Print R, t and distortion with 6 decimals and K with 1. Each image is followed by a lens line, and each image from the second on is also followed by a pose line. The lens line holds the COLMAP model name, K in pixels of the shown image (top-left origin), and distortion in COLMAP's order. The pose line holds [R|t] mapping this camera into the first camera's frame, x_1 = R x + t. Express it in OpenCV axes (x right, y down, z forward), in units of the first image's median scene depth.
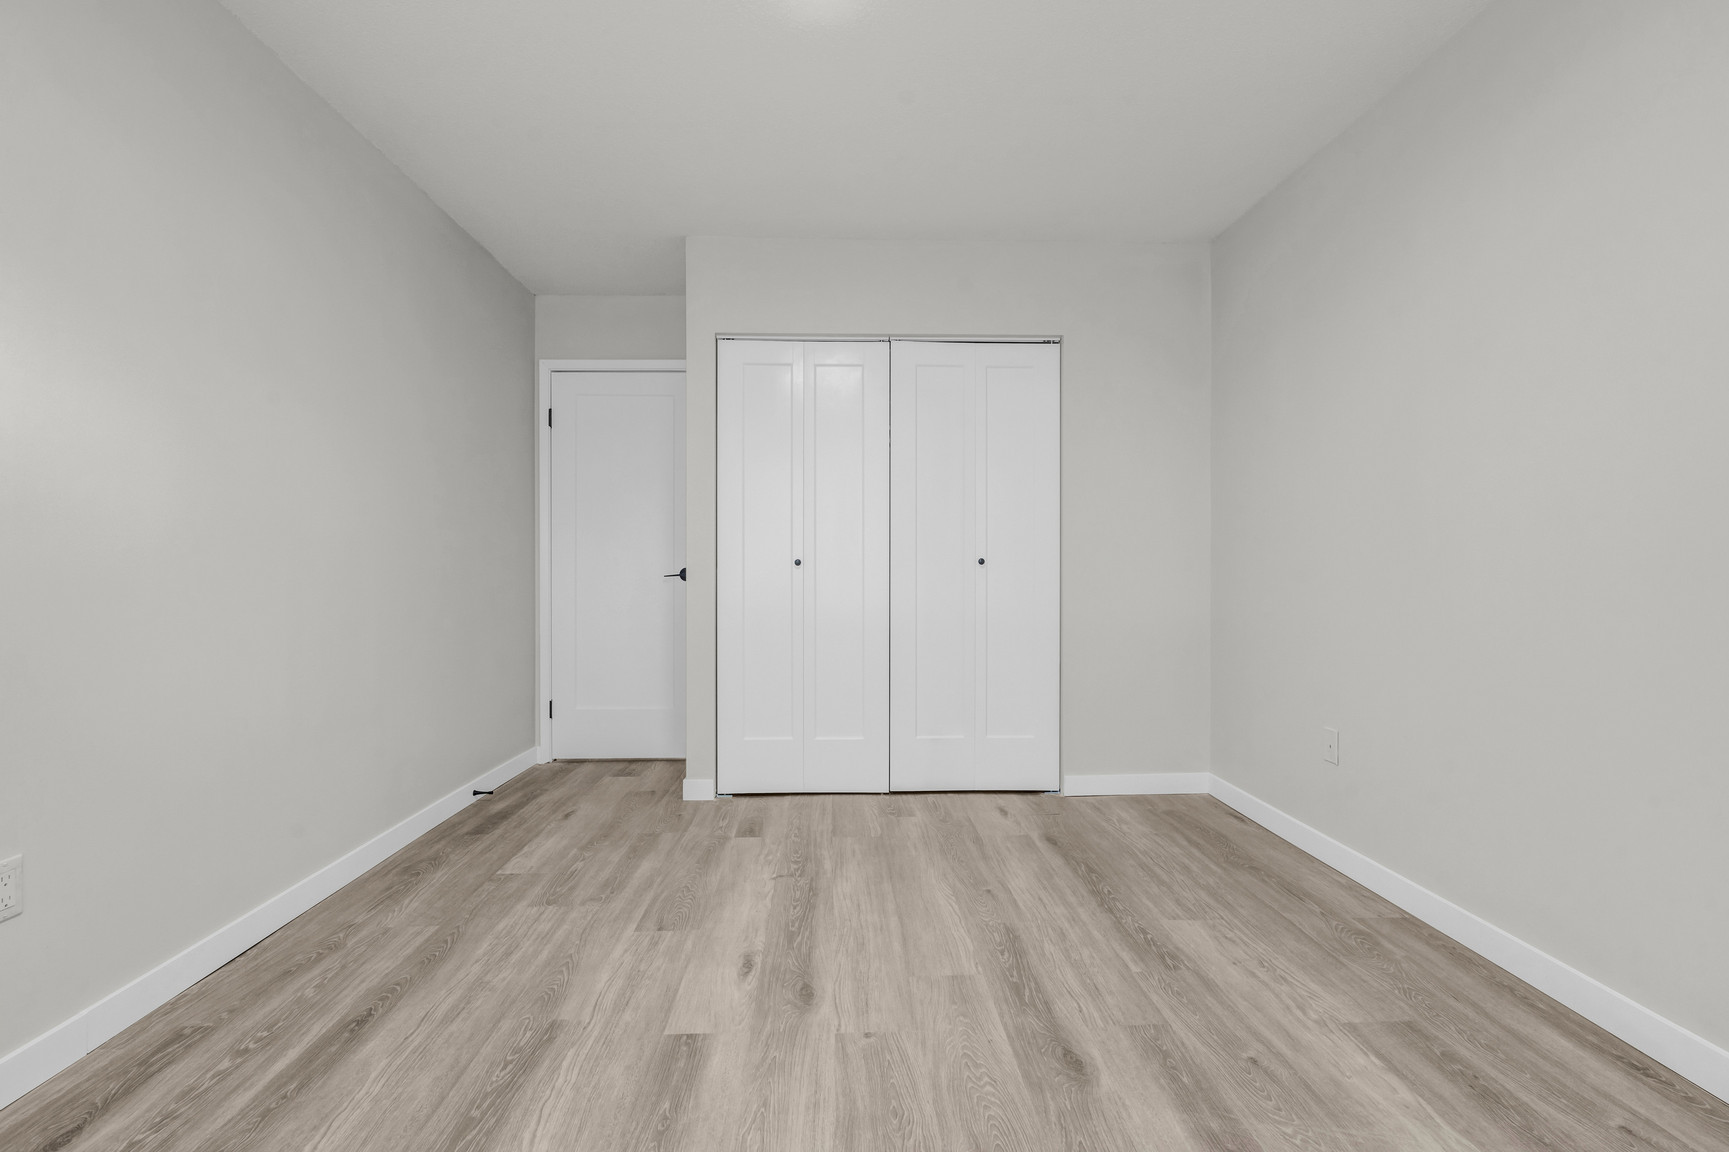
lens RADIAL K [[775.0, 0, 858.6], [0, 775.0, 574.9], [0, 0, 1]] dist [0.001007, 0.000353]
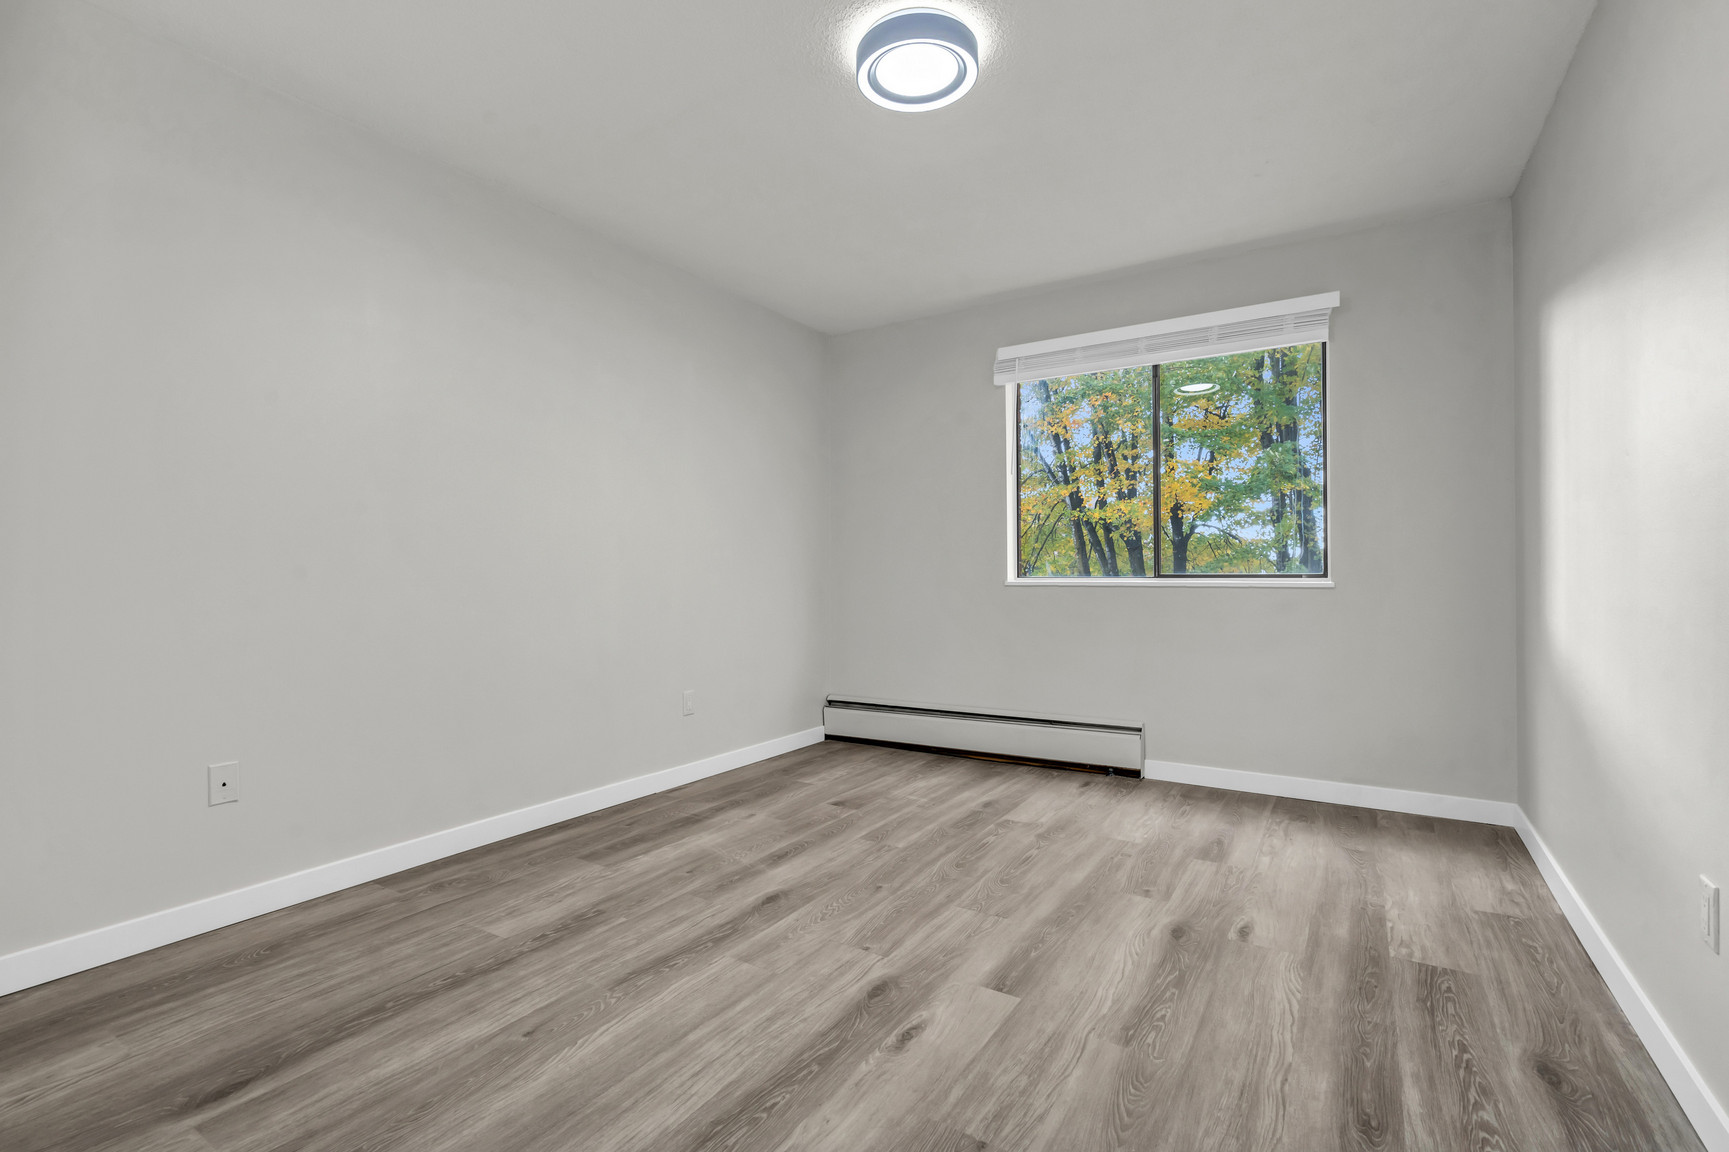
lens RADIAL K [[775.0, 0, 858.6], [0, 775.0, 574.9], [0, 0, 1]] dist [0.001007, 0.000353]
pose [[-0.820982, 0.003419, 0.570944, -0.608198], [0.007216, 0.999964, 0.004388, -0.008233], [-0.570908, 0.007723, -0.820977, 1.786731]]
